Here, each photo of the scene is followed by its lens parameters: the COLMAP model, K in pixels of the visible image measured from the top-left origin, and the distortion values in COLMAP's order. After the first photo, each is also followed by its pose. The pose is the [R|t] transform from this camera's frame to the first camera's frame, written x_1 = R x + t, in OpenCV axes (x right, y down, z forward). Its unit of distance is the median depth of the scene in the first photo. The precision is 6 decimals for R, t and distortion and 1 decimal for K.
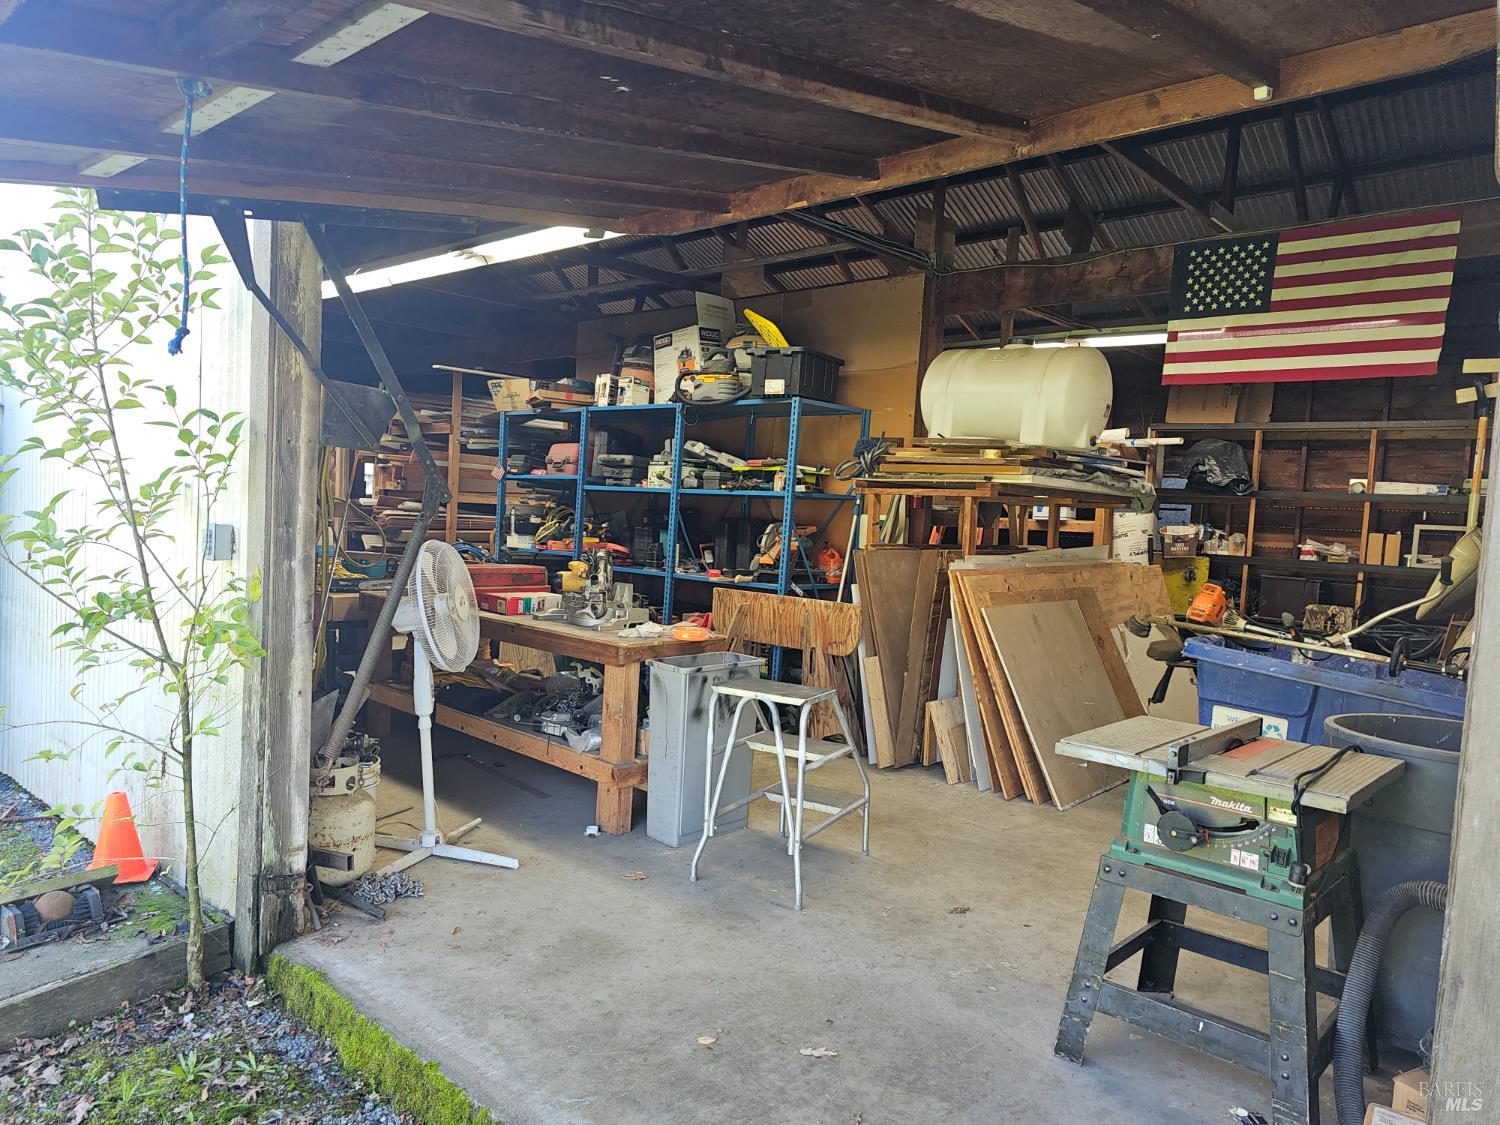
lens RADIAL K [[996.2, 0, 747.8], [0, 996.2, 578.2], [0, 0, 1]] dist [0.079104, -0.067697]
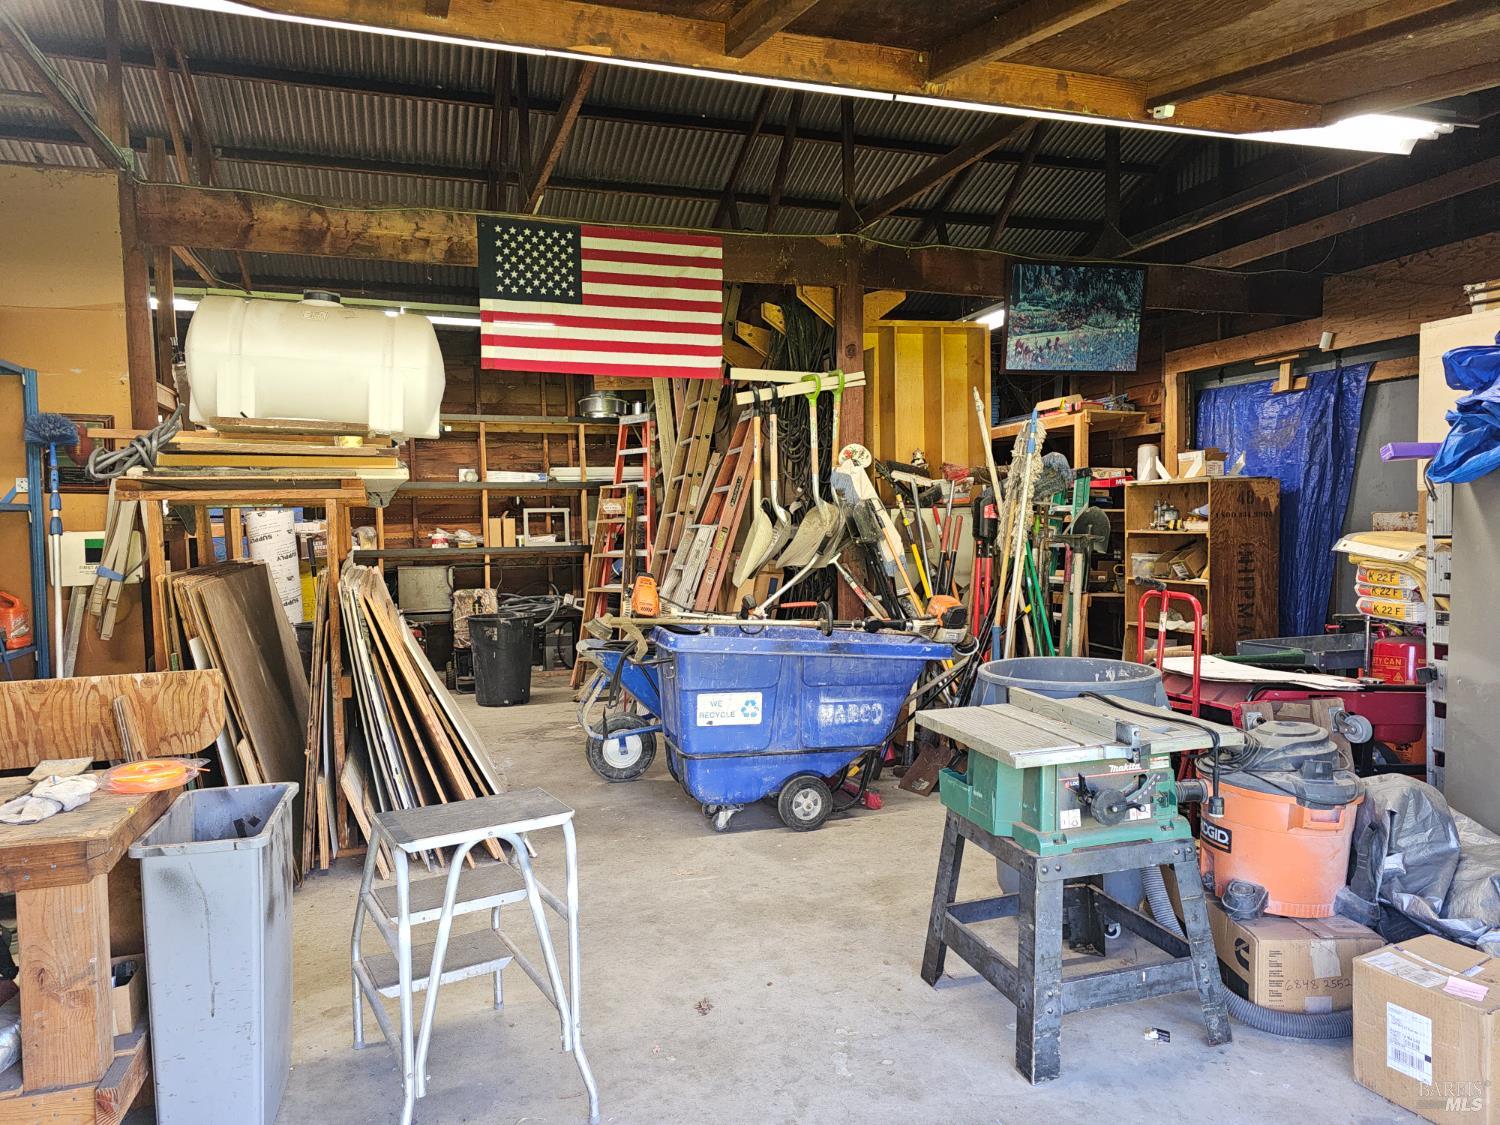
lens RADIAL K [[996.2, 0, 747.8], [0, 996.2, 578.2], [0, 0, 1]] dist [0.079104, -0.067697]
pose [[0.492142, -0.112114, 0.863265, -0.236381], [0.103436, 0.992178, 0.069887, -0.035424], [-0.864348, 0.054898, 0.499889, 0.296077]]
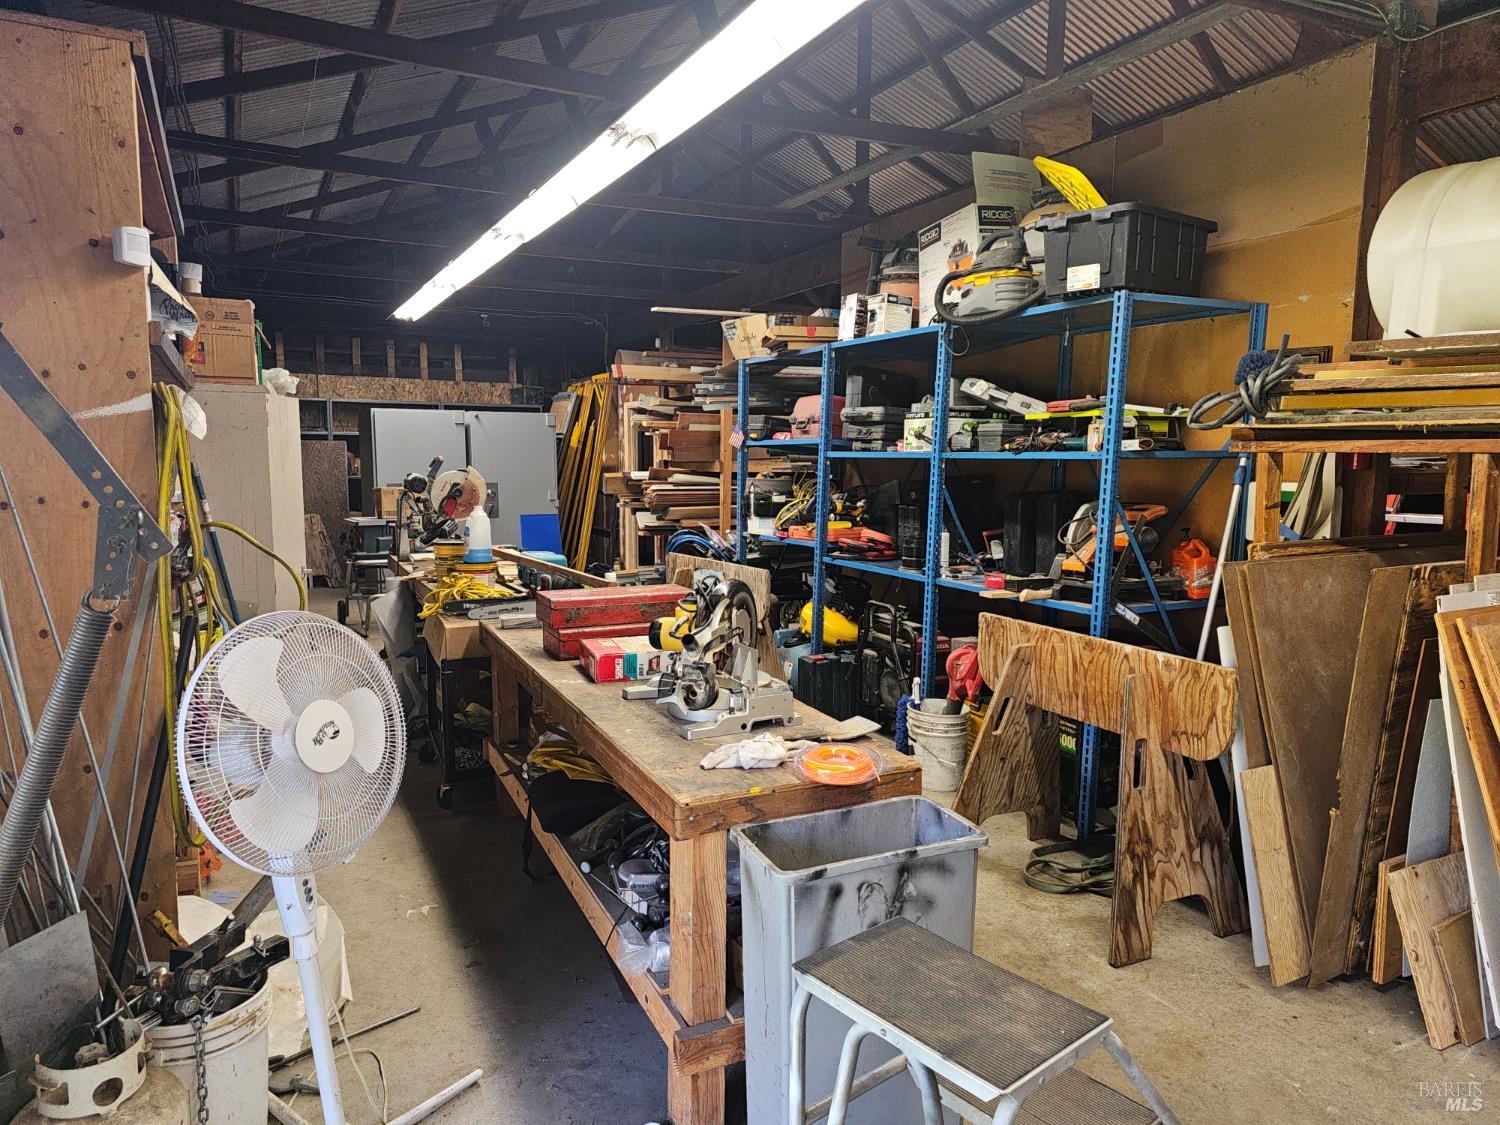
lens RADIAL K [[998.0, 0, 739.2], [0, 998.0, 563.9], [0, 0, 1]] dist [0.055845, -0.073420]
pose [[0.928051, -0.005299, -0.372415, 0.056157], [0.019370, 0.999232, 0.034053, -0.042431], [0.371949, -0.038817, 0.927441, 0.339439]]
